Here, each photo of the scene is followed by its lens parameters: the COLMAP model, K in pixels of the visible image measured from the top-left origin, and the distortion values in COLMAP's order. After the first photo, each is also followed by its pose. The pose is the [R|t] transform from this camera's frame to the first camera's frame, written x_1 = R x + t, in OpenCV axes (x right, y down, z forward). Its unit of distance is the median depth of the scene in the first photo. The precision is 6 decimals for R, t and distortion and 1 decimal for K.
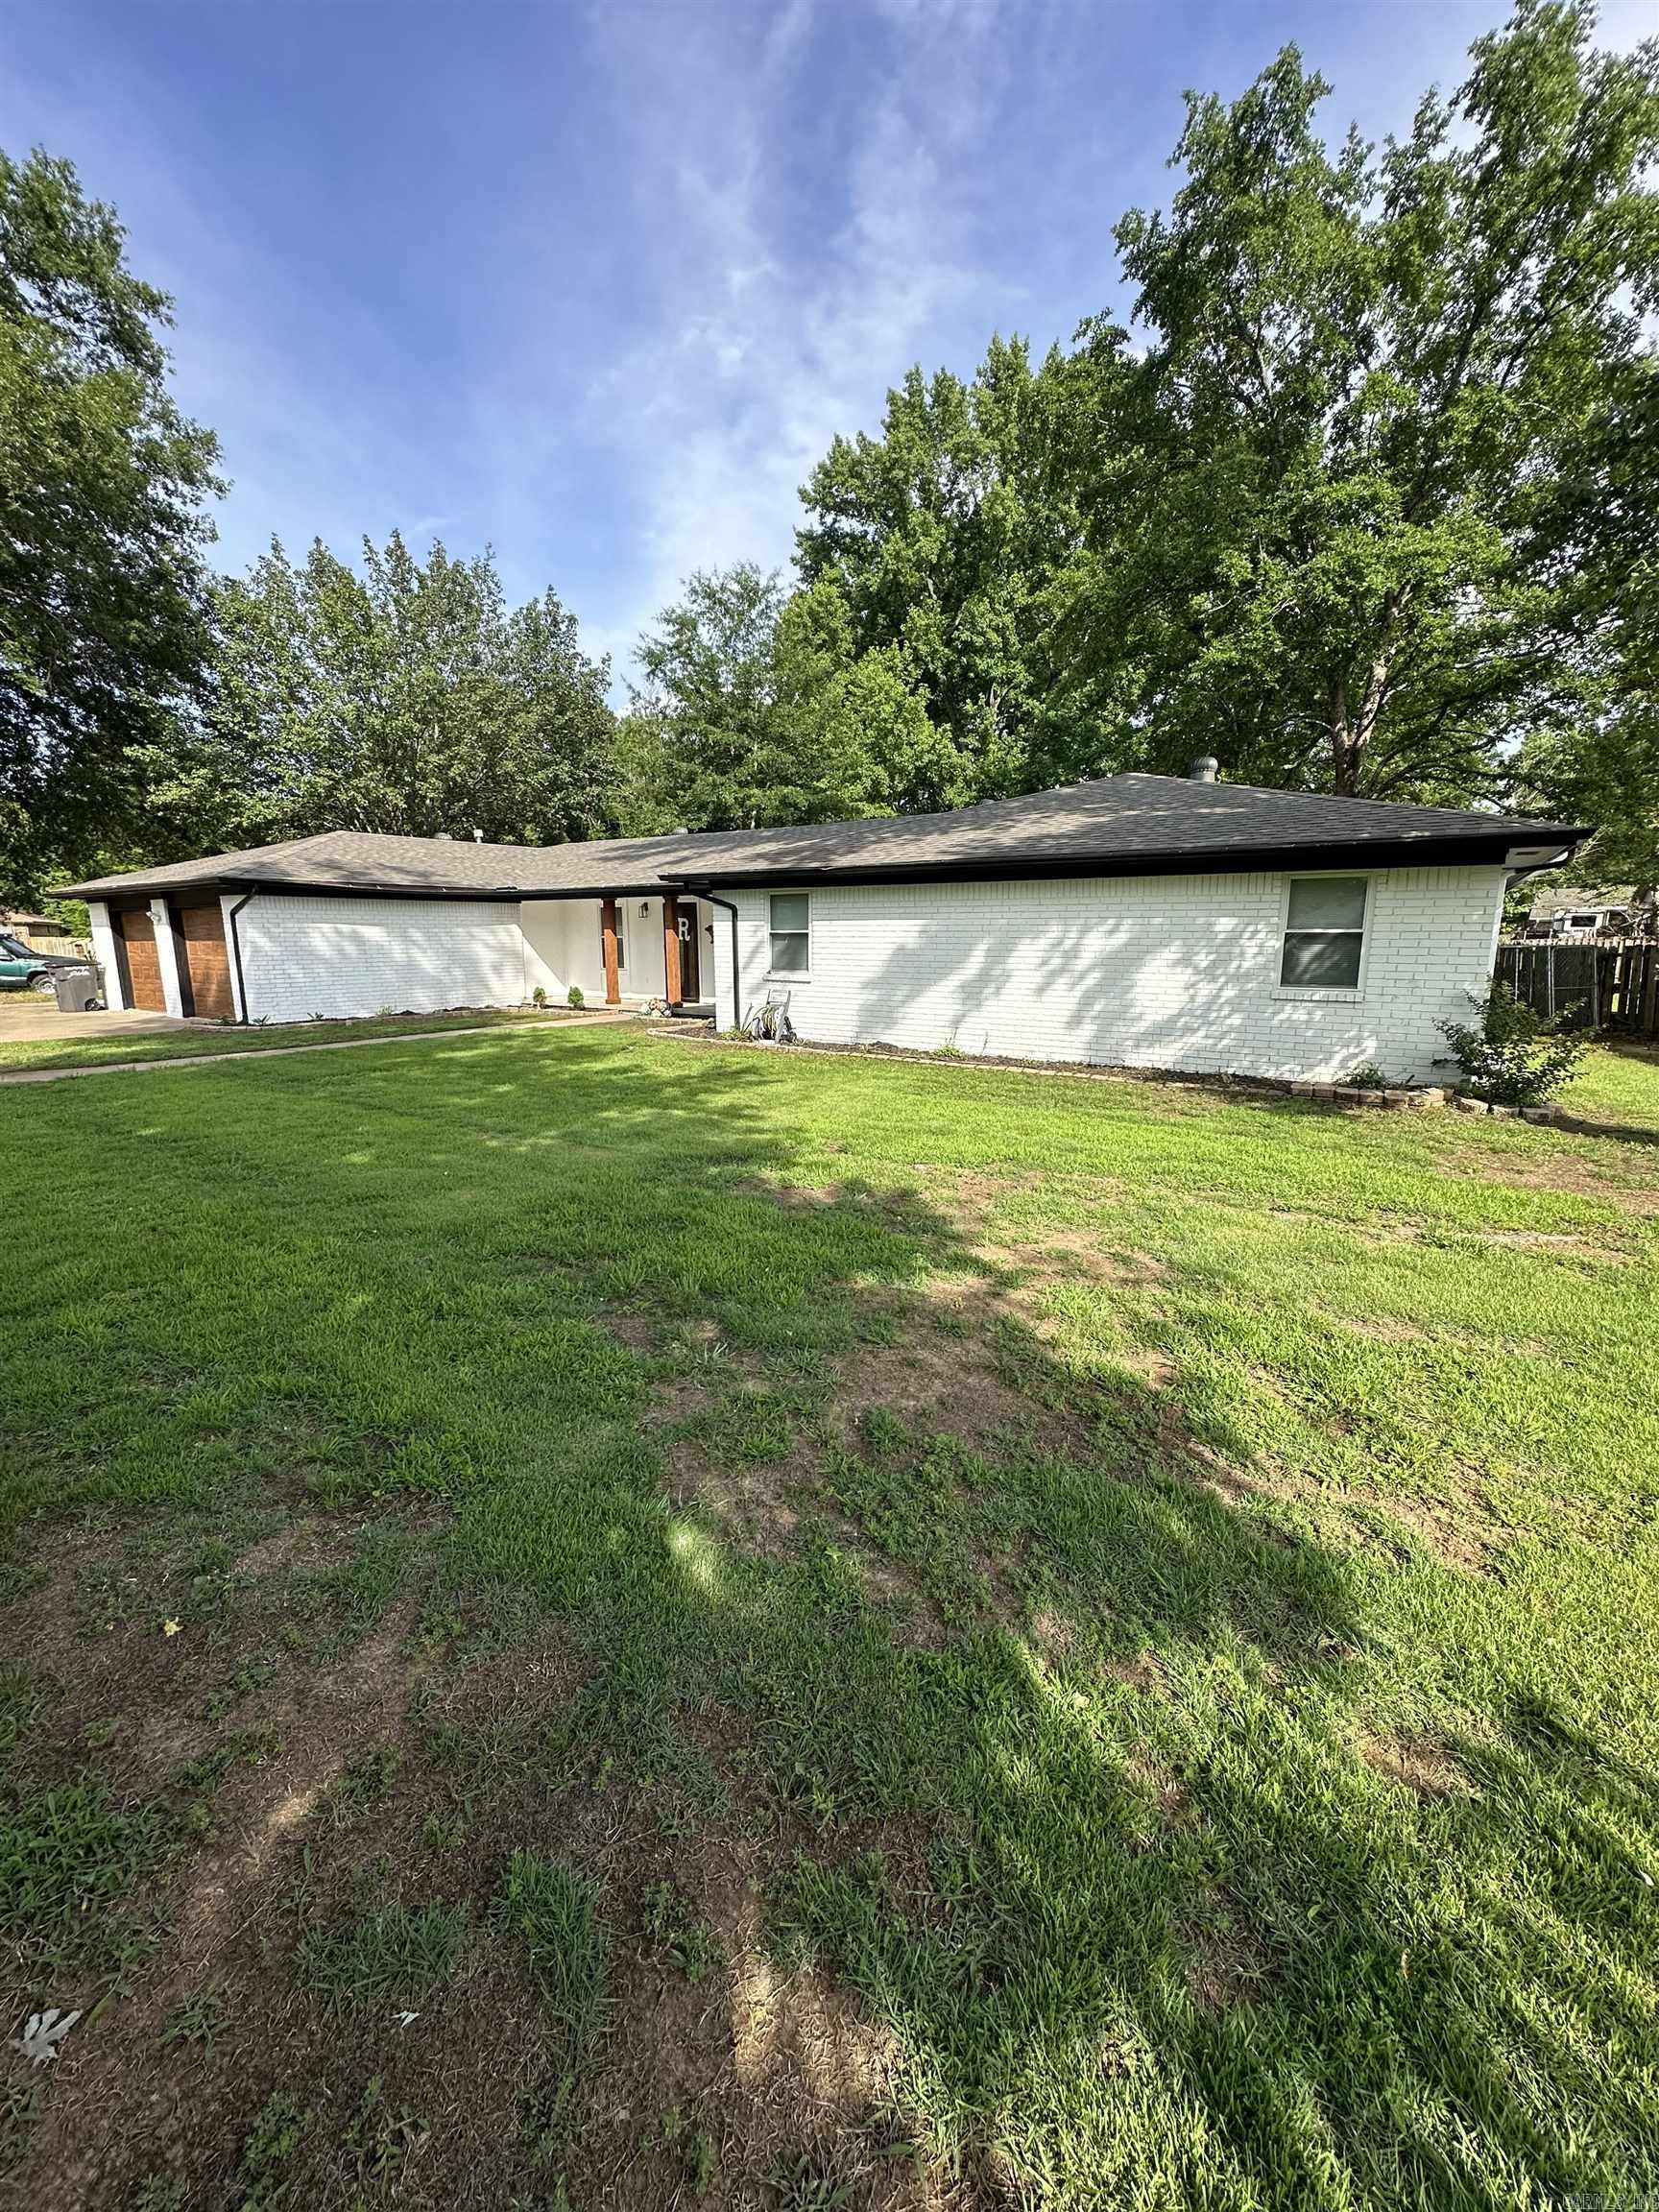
lens RADIAL K [[878.2, 0, 829.5], [0, 878.2, 1106.0], [0, 0, 1]] dist [-0.002001, -0.000173]
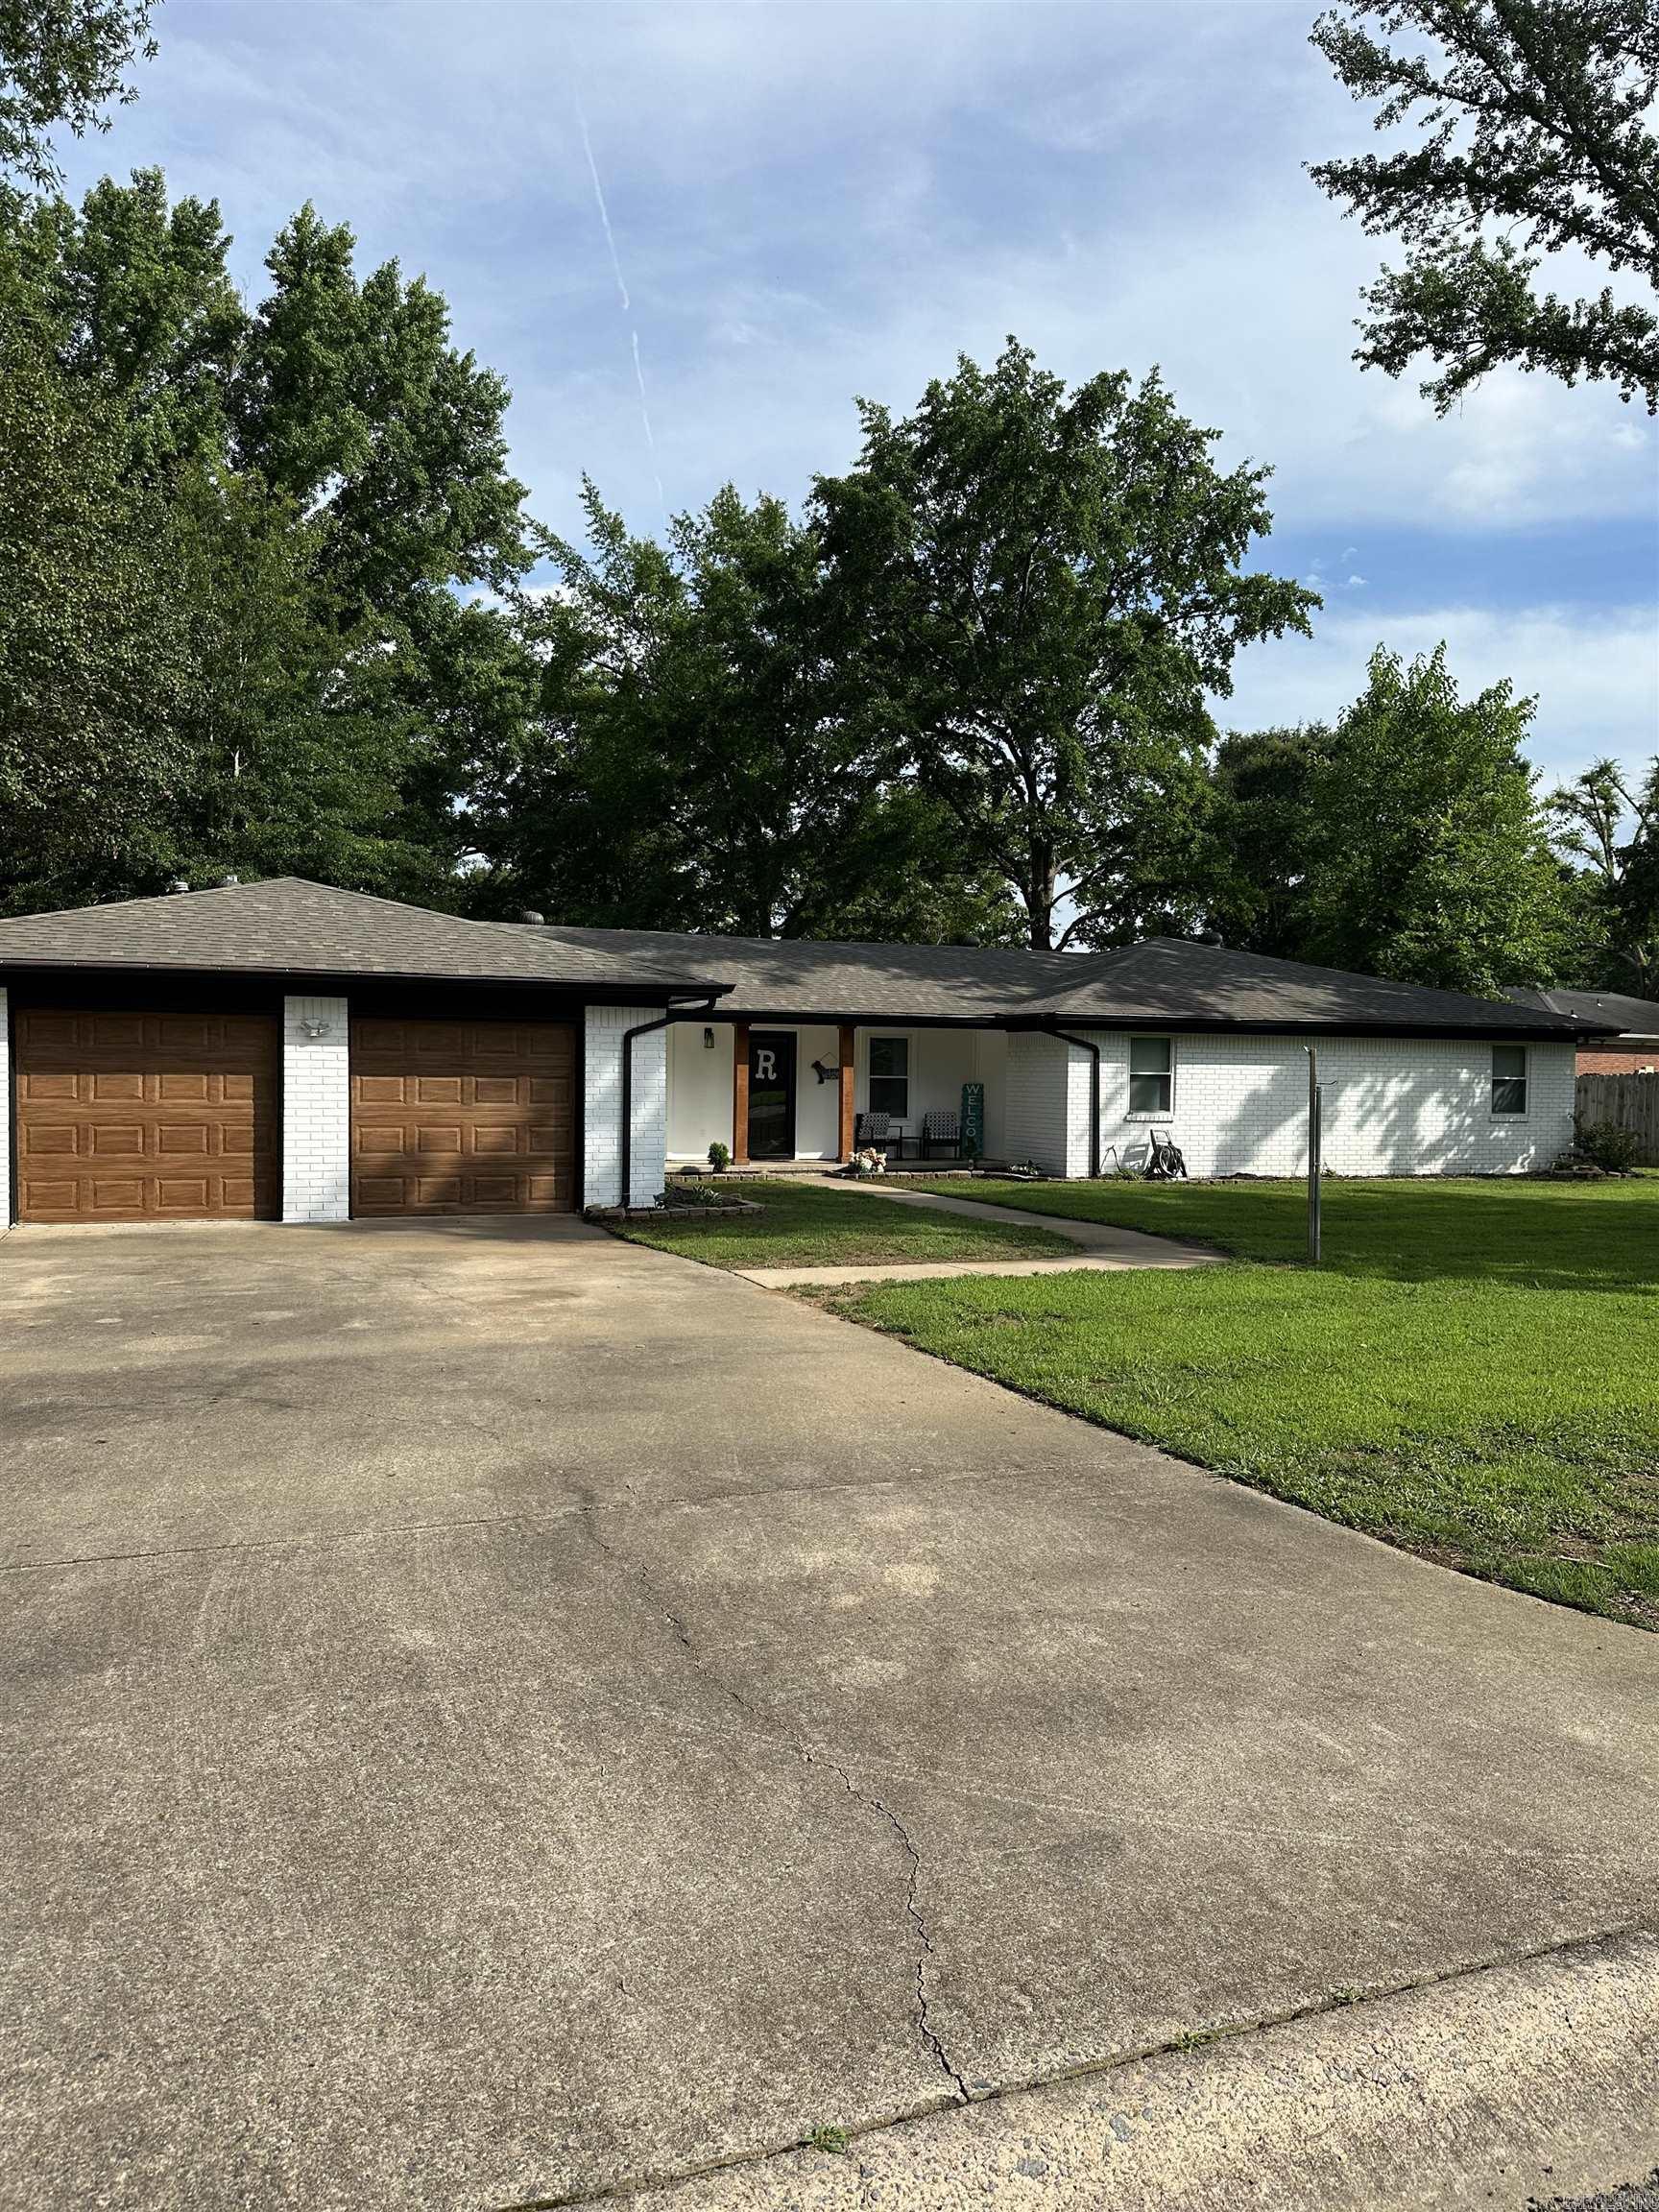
lens RADIAL K [[1536.0, 0, 822.7], [0, 1536.0, 1106.6], [0, 0, 1]] dist [0.158927, -0.308885]
pose [[0.564500, -0.005840, 0.825412, -1.777897], [0.136075, 0.986952, -0.086079, -0.056841], [-0.814140, 0.160910, 0.557929, 0.301416]]
